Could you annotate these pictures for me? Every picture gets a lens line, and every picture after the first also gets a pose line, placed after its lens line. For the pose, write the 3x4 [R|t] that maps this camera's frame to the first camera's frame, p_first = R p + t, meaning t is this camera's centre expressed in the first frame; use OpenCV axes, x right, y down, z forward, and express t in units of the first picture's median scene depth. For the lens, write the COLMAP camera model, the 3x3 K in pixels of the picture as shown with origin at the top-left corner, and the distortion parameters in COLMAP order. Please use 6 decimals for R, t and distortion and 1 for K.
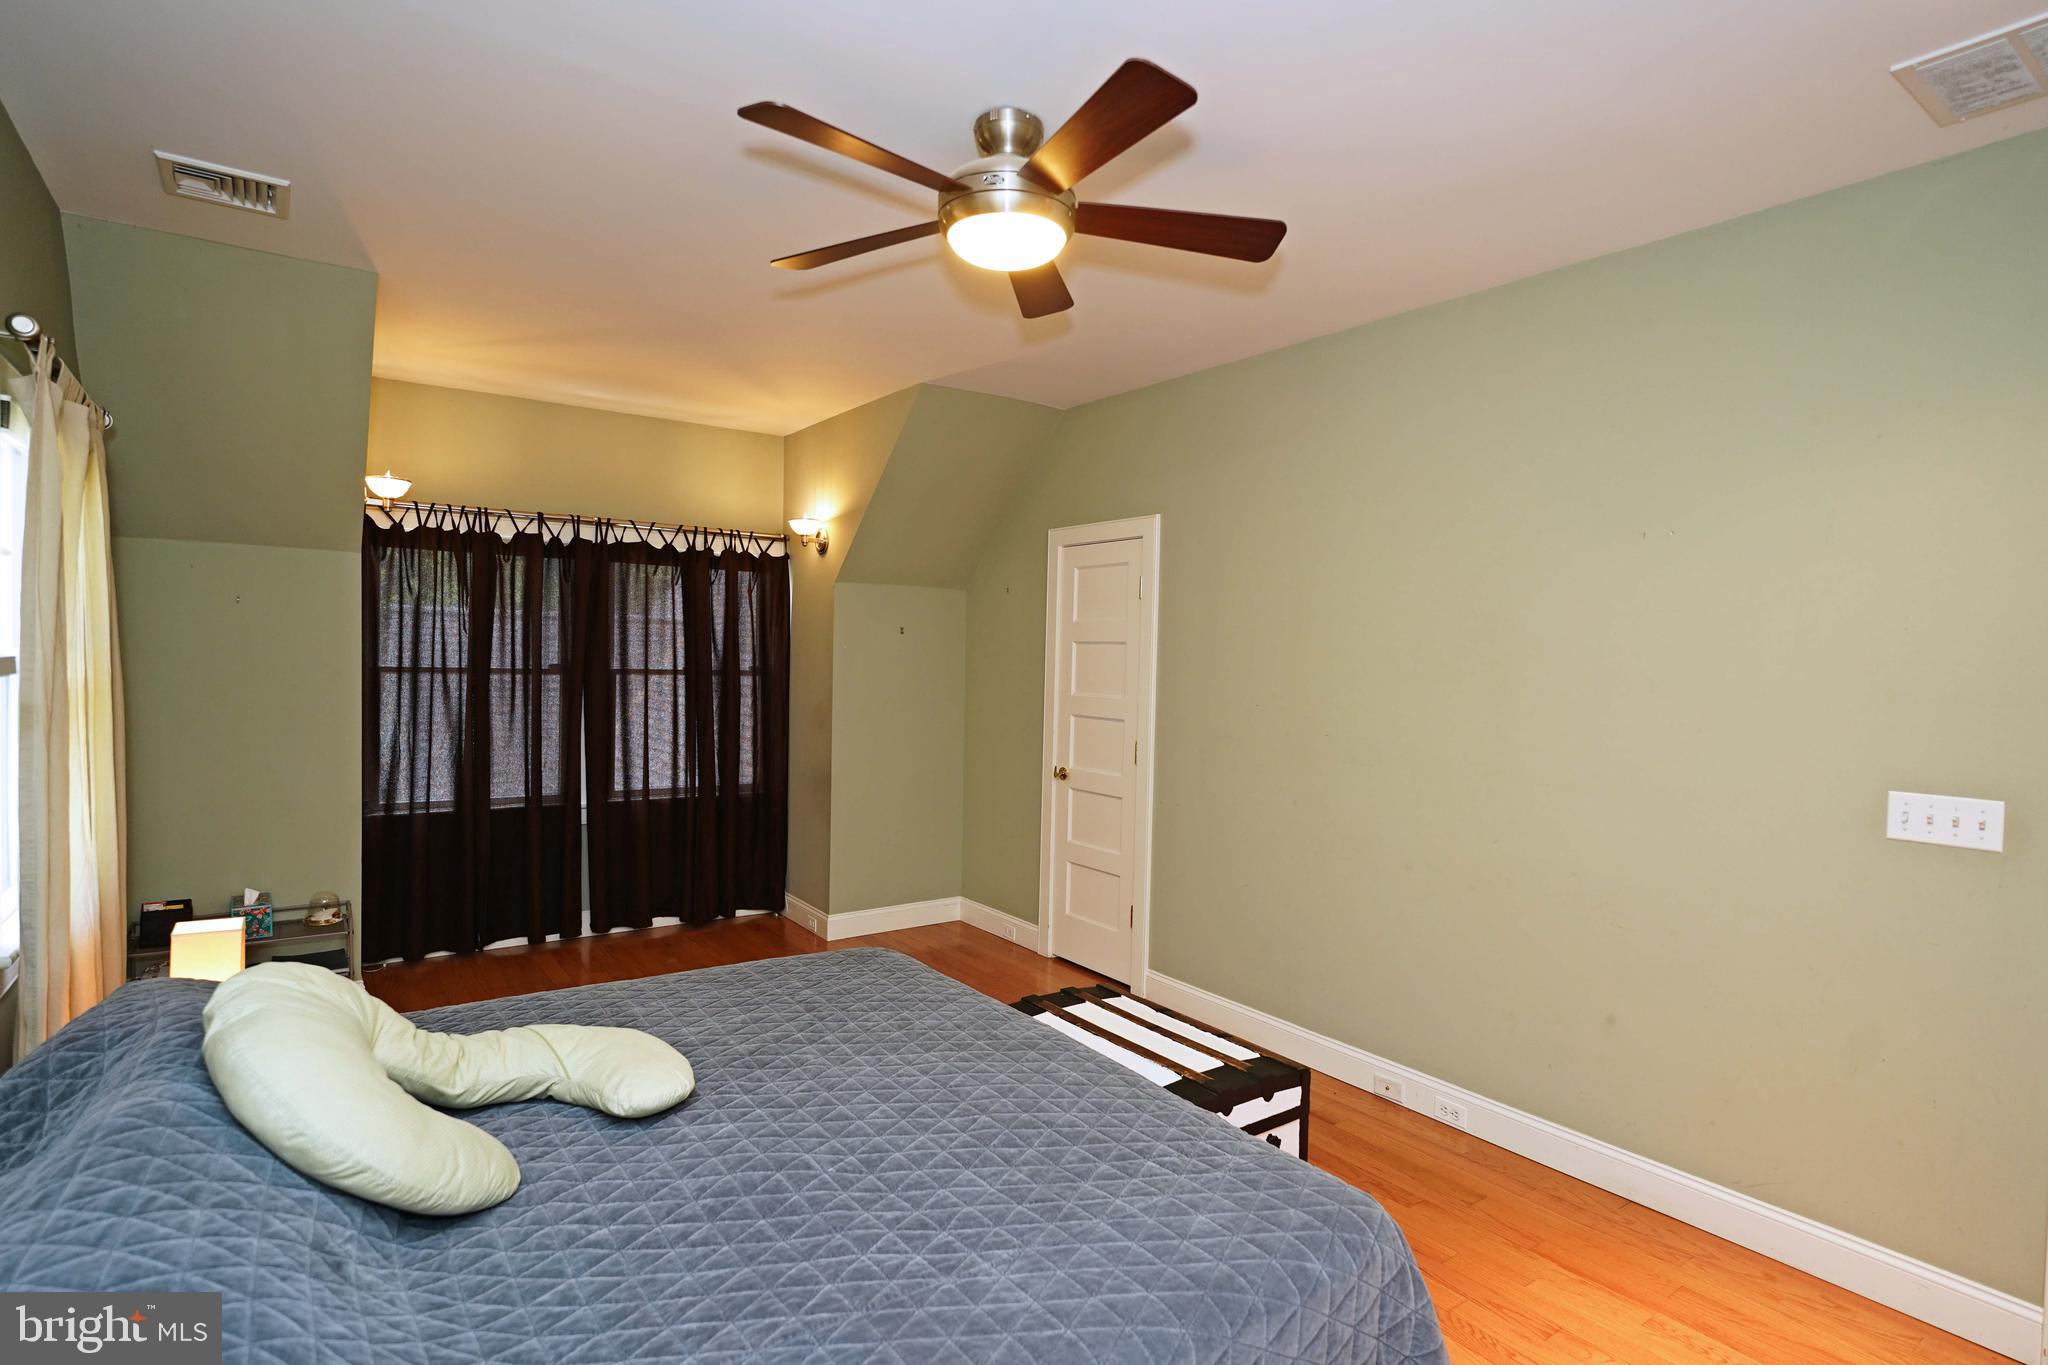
lens RADIAL K [[1031.8, 0, 1020.3], [0, 1031.8, 681.3], [0, 0, 1]] dist [0.002059, -0.000421]
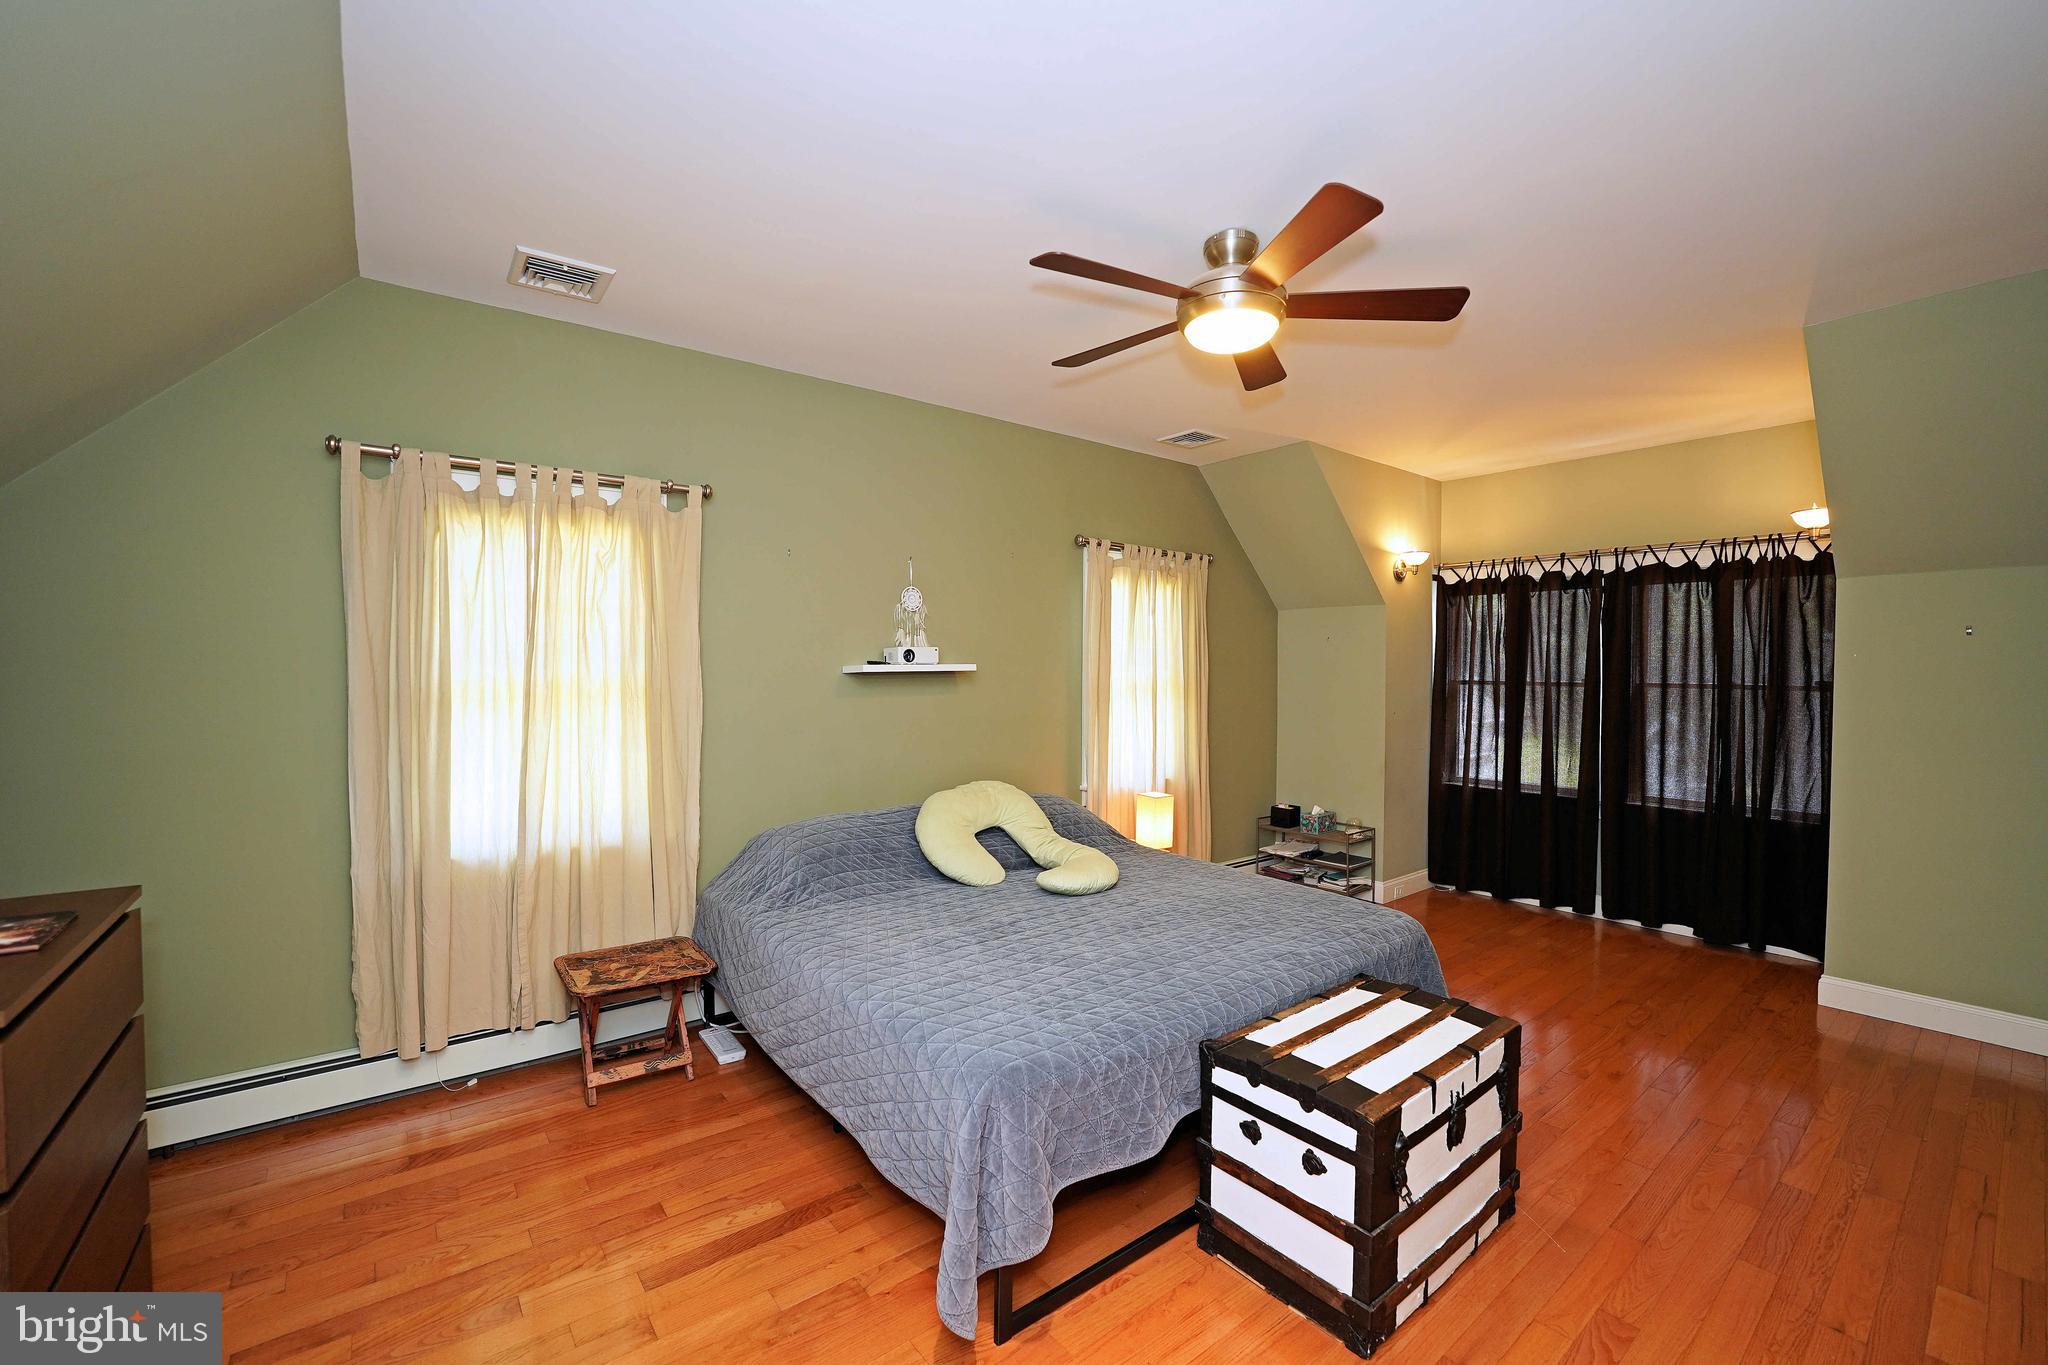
lens RADIAL K [[848.0, 0, 1020.0], [0, 848.0, 679.0], [0, 0, 1]] dist [-0.027246, 0.004540]
pose [[0.057952, 0.000148, -0.998319, 0.460514], [-0.025931, 0.999663, -0.001357, 0.002110], [0.997983, 0.025966, 0.057936, 0.303424]]
